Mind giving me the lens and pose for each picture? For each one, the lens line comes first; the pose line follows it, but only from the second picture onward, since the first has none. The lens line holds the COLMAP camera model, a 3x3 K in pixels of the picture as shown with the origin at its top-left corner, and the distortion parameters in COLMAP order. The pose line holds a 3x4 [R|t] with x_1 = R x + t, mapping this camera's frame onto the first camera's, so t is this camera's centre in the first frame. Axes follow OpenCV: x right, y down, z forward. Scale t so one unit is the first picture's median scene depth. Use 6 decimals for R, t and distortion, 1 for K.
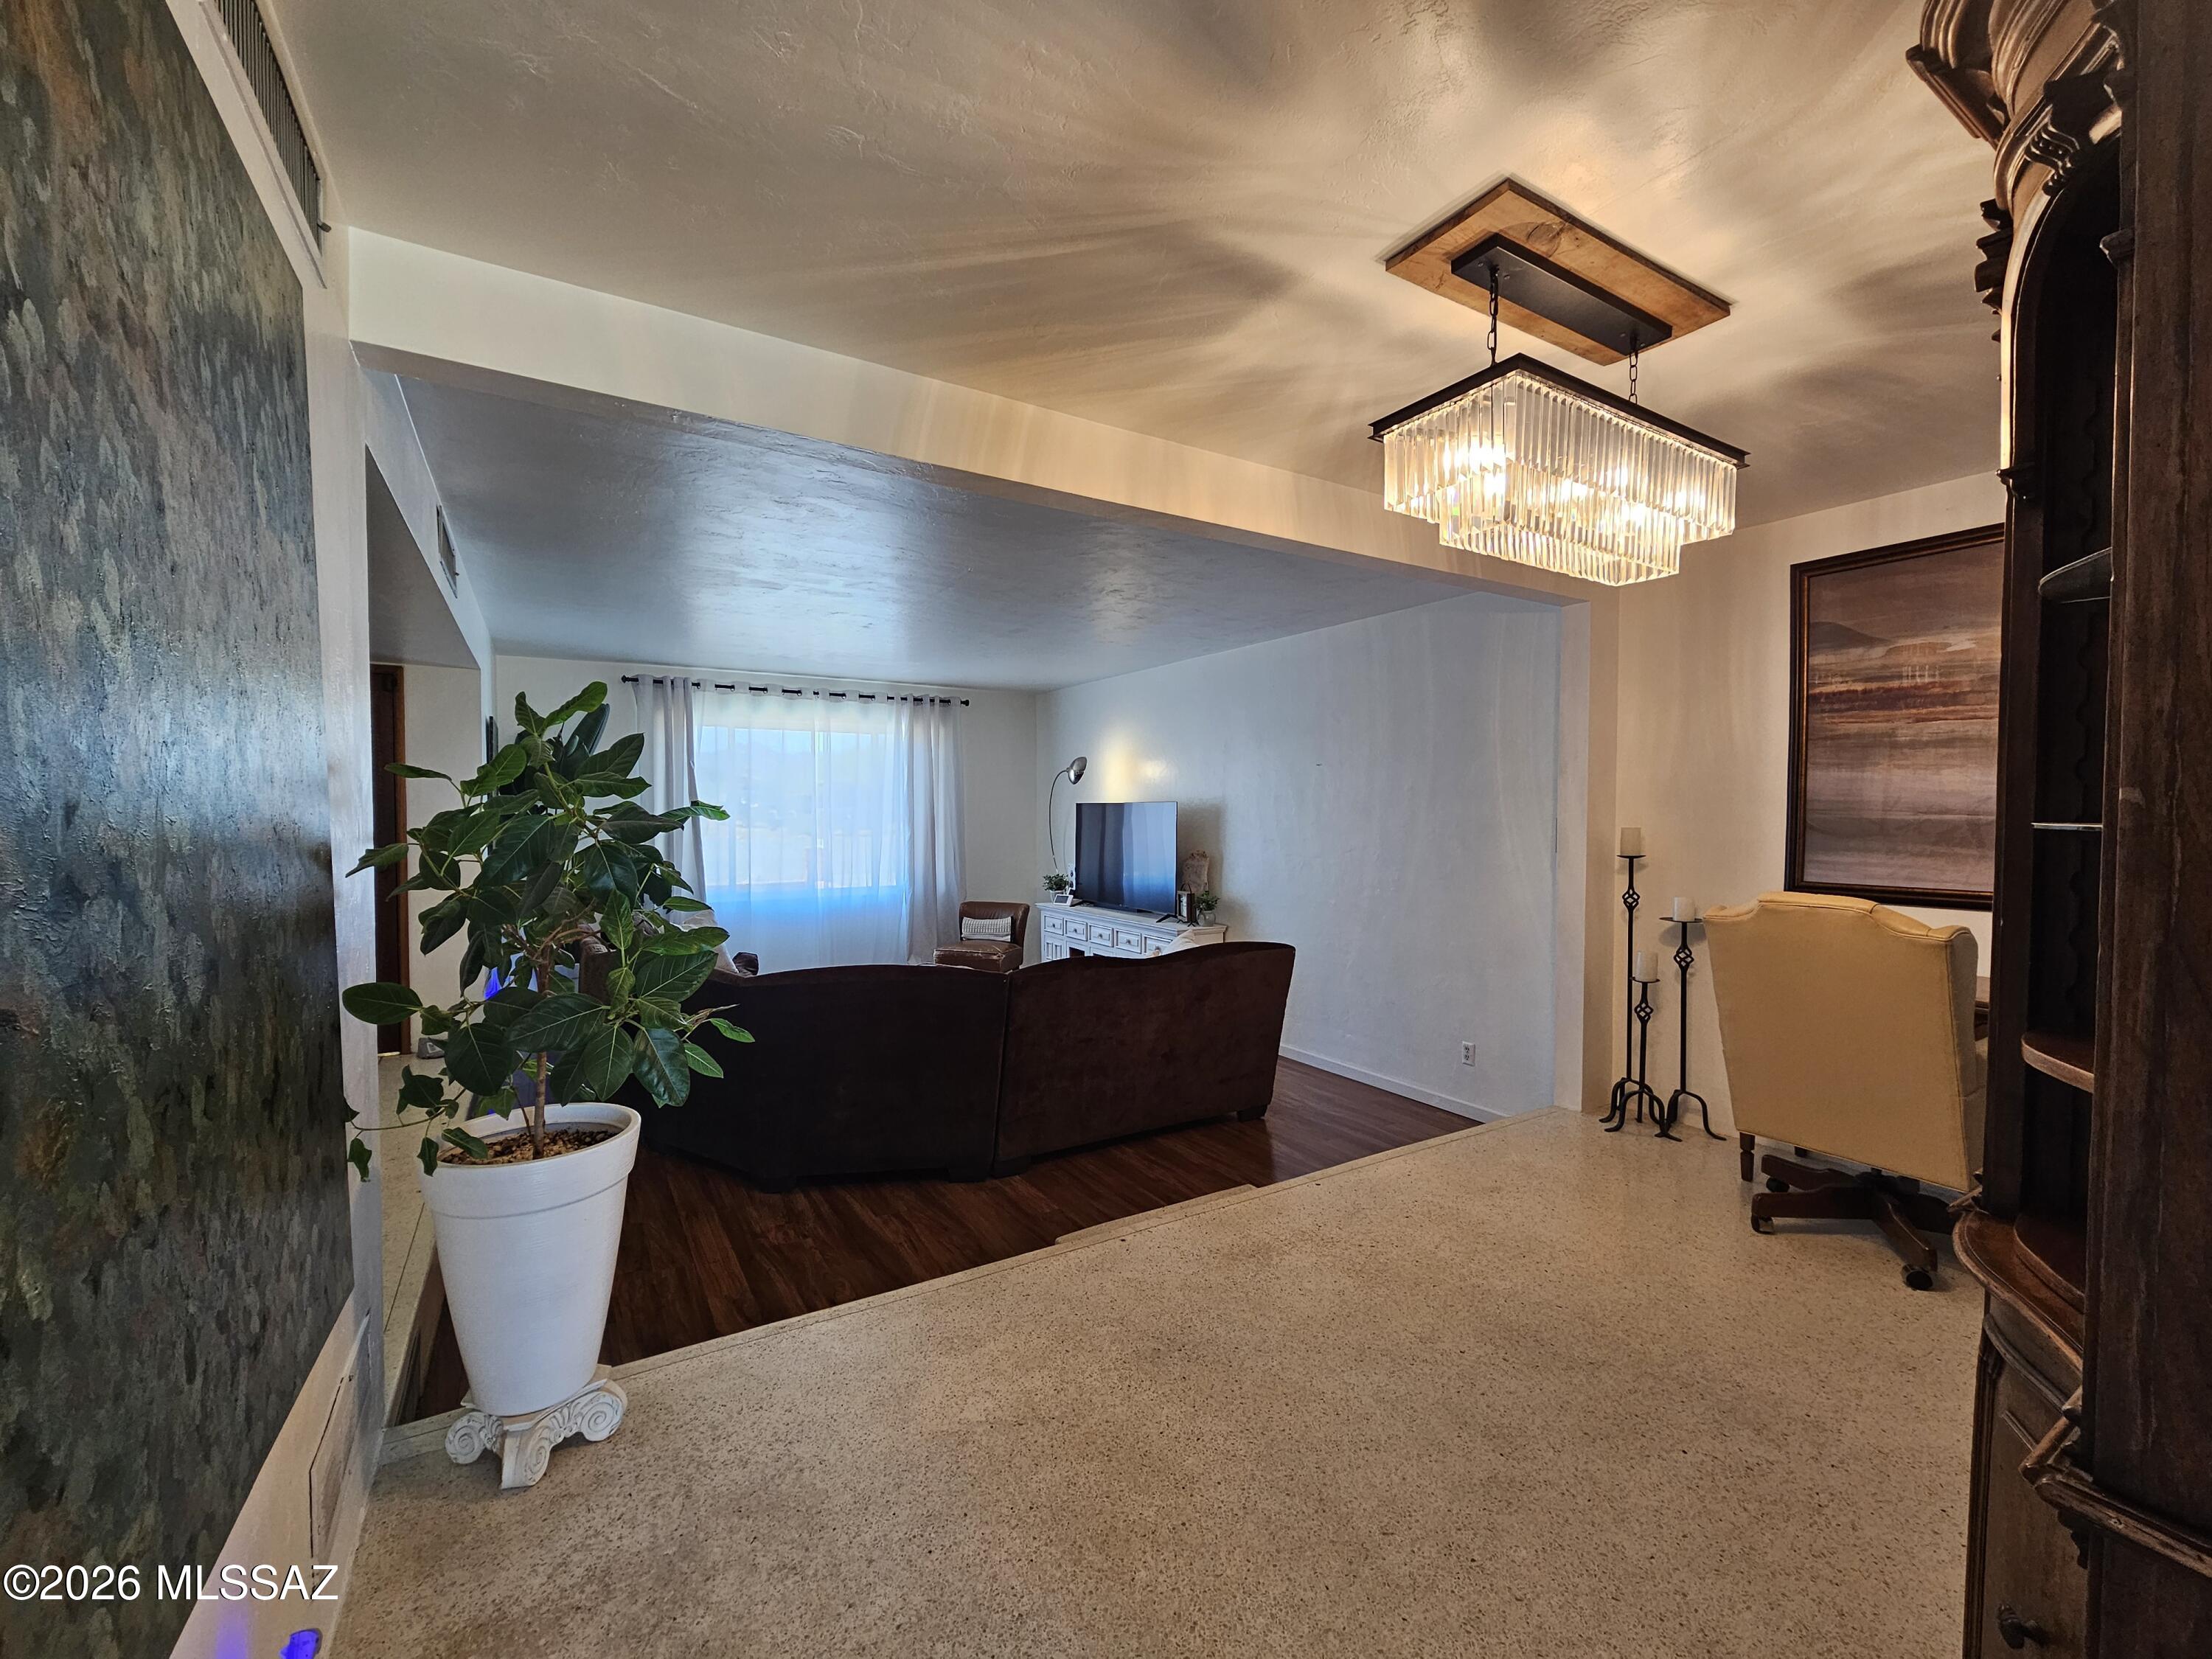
lens RADIAL K [[893.3, 0, 1126.3], [0, 893.3, 835.1], [0, 0, 1]] dist [-0.002027, 0.000082]
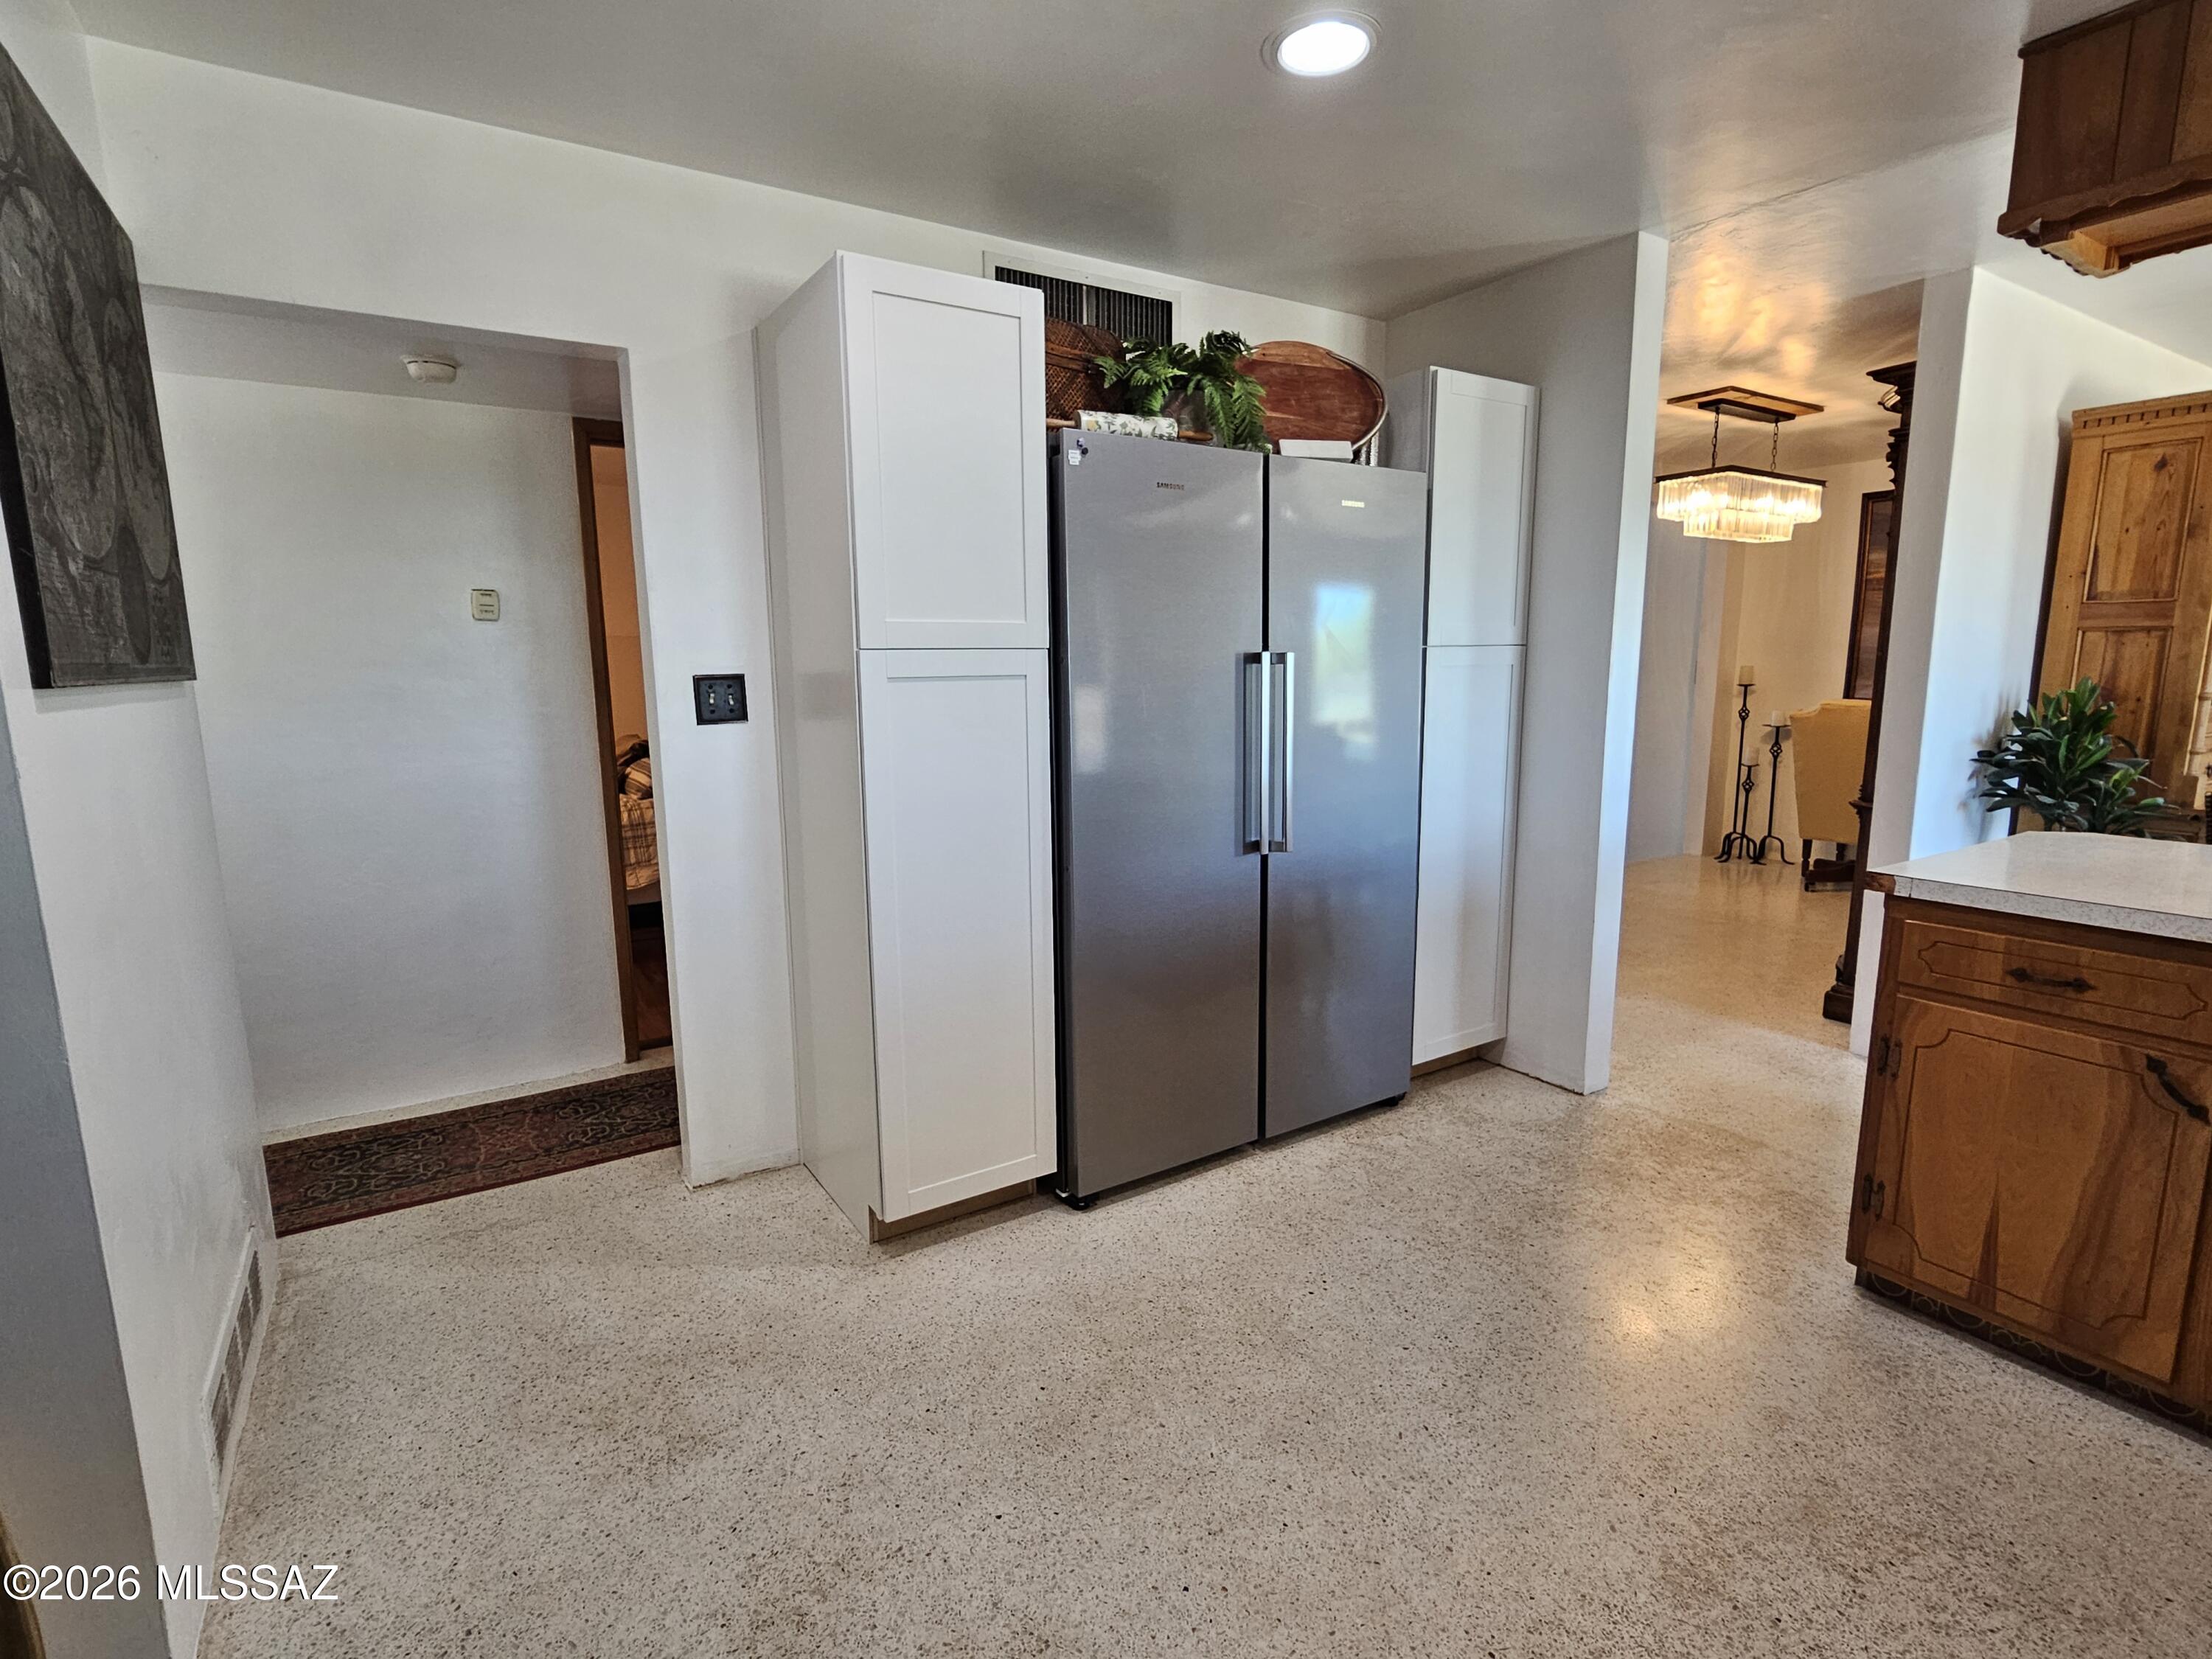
lens RADIAL K [[1062.8, 0, 1112.6], [0, 1062.8, 820.3], [0, 0, 1]] dist [-0.003134, -0.000089]
pose [[0.999962, -0.008570, 0.001760, -0.517410], [0.008279, 0.991945, 0.126402, 0.014723], [-0.002829, -0.126382, 0.991978, -0.818150]]
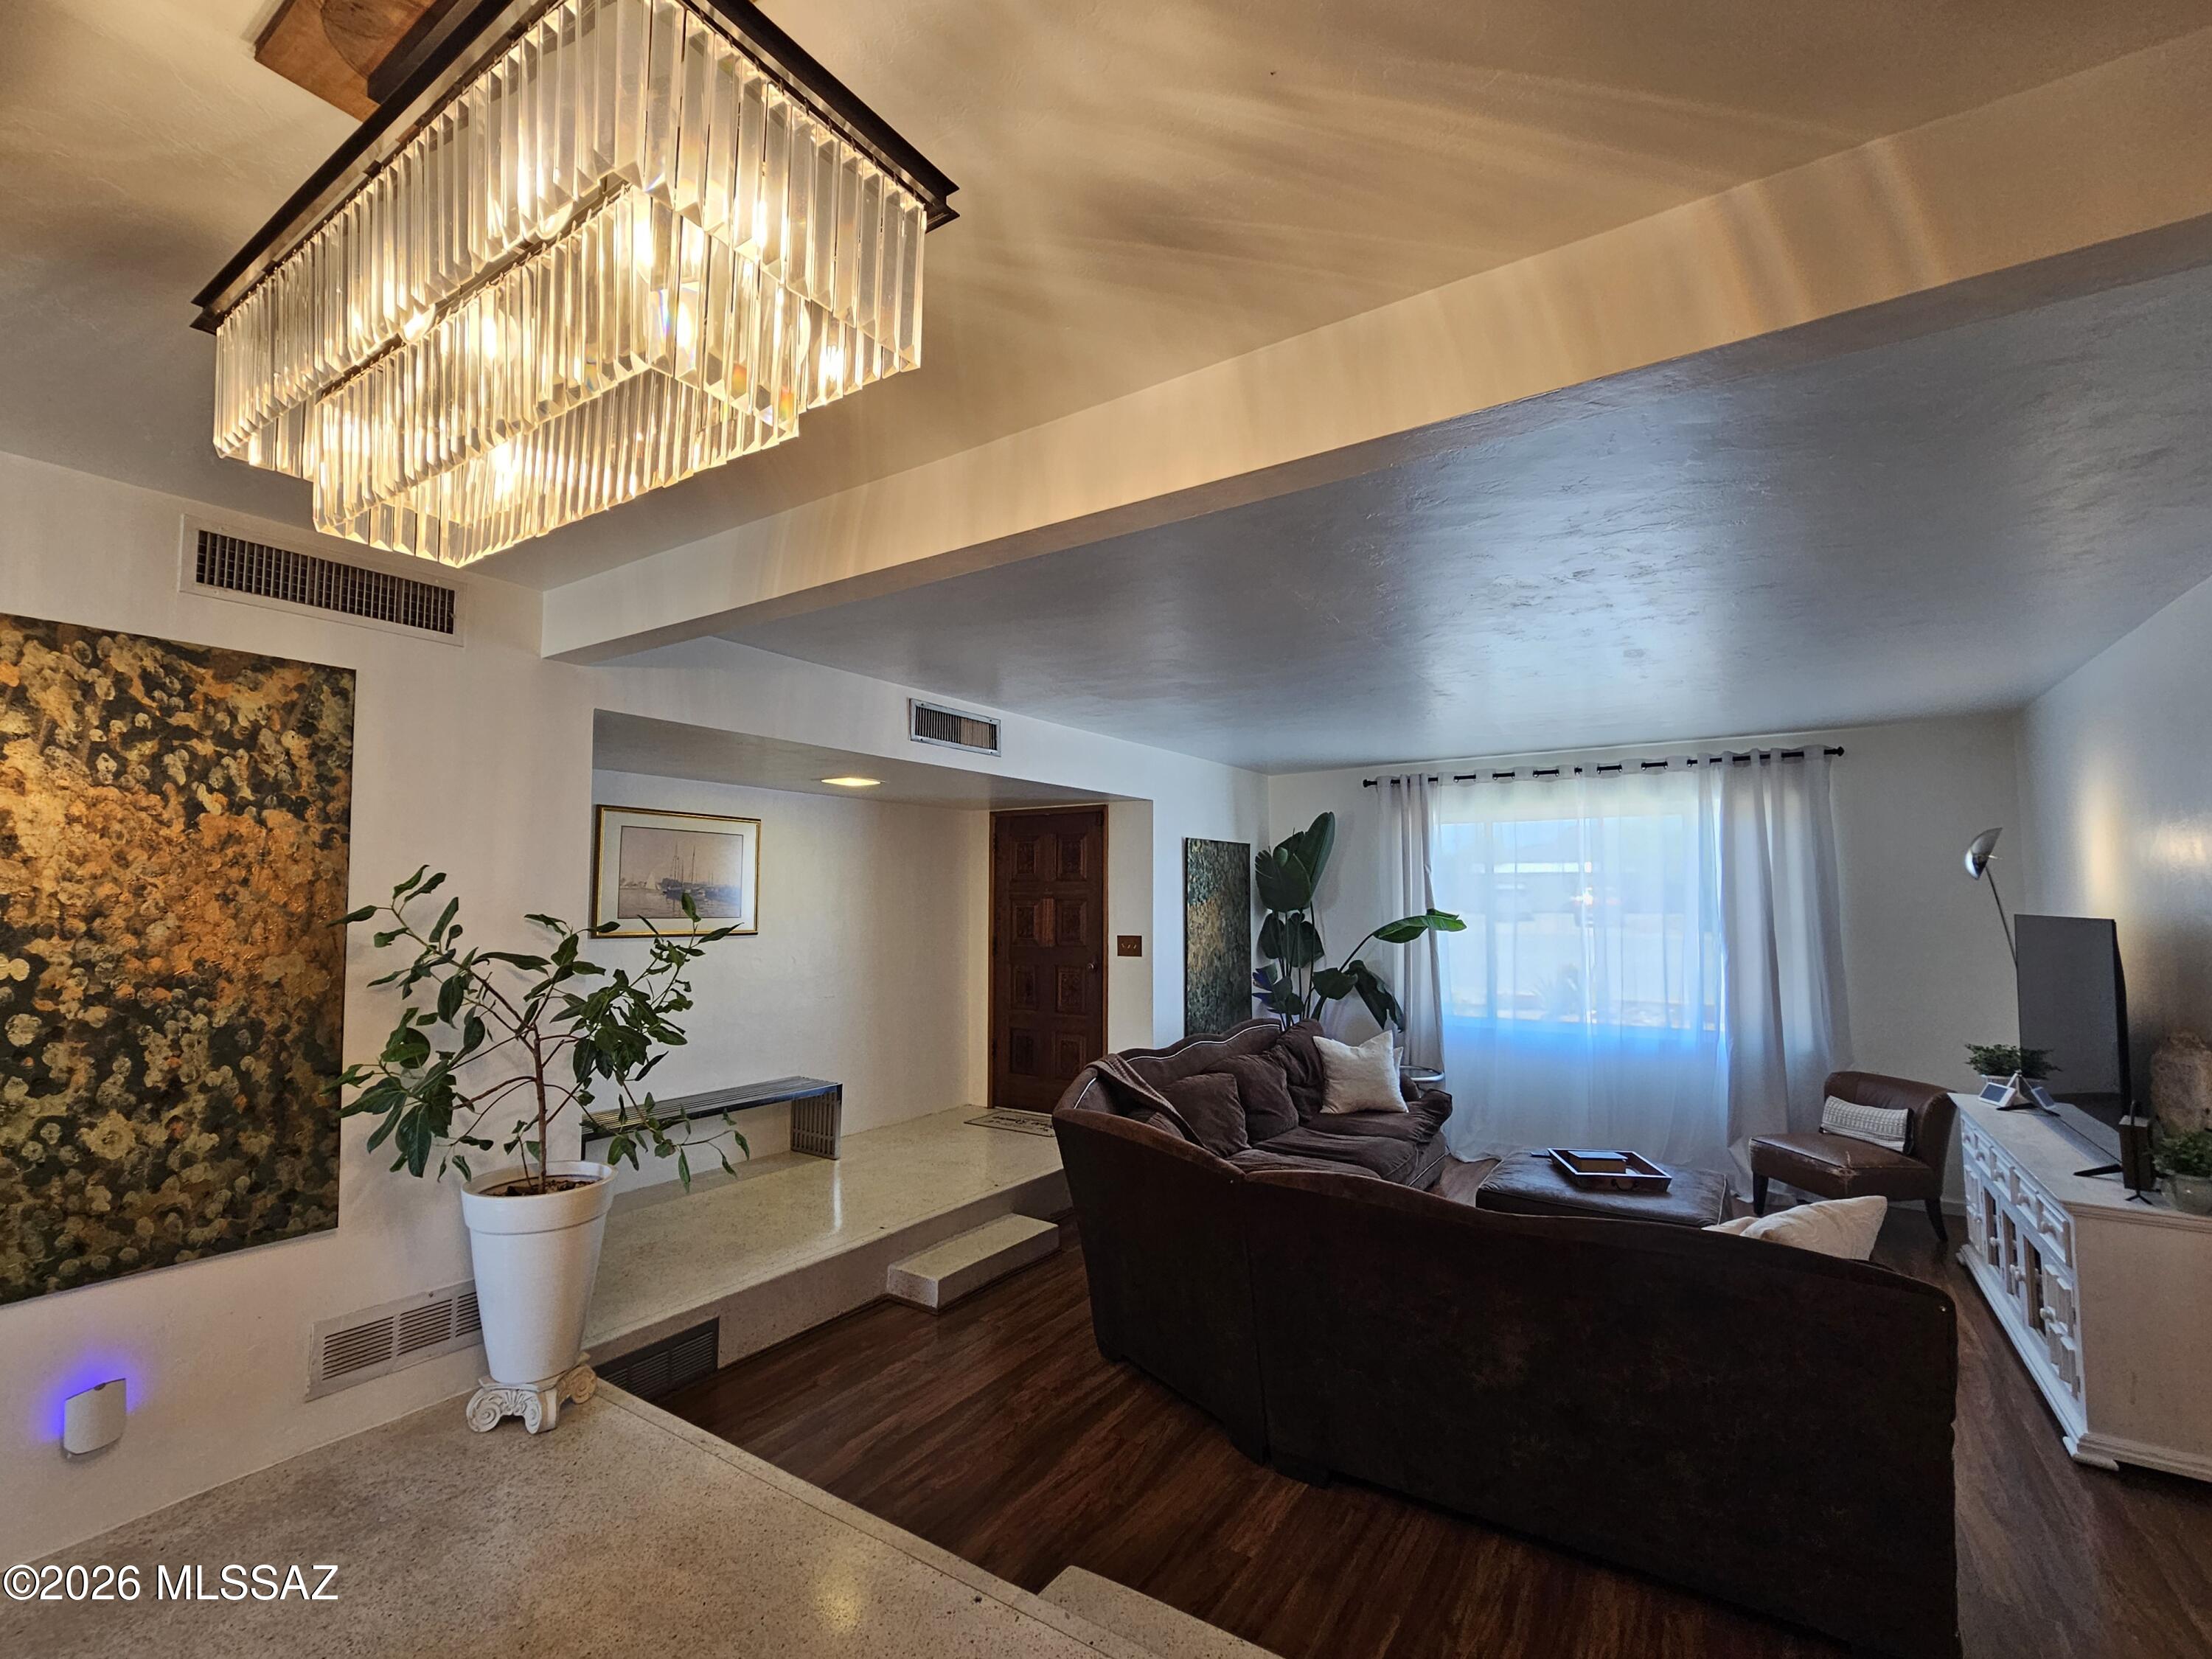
lens RADIAL K [[996.0, 0, 1108.0], [0, 996.0, 850.4], [0, 0, 1]] dist [-0.015003, -0.000600]
pose [[0.410232, -0.045229, -0.910859, 0.344941], [-0.024684, 0.997853, -0.060666, -0.033824], [0.911647, 0.047371, 0.408235, 0.350973]]
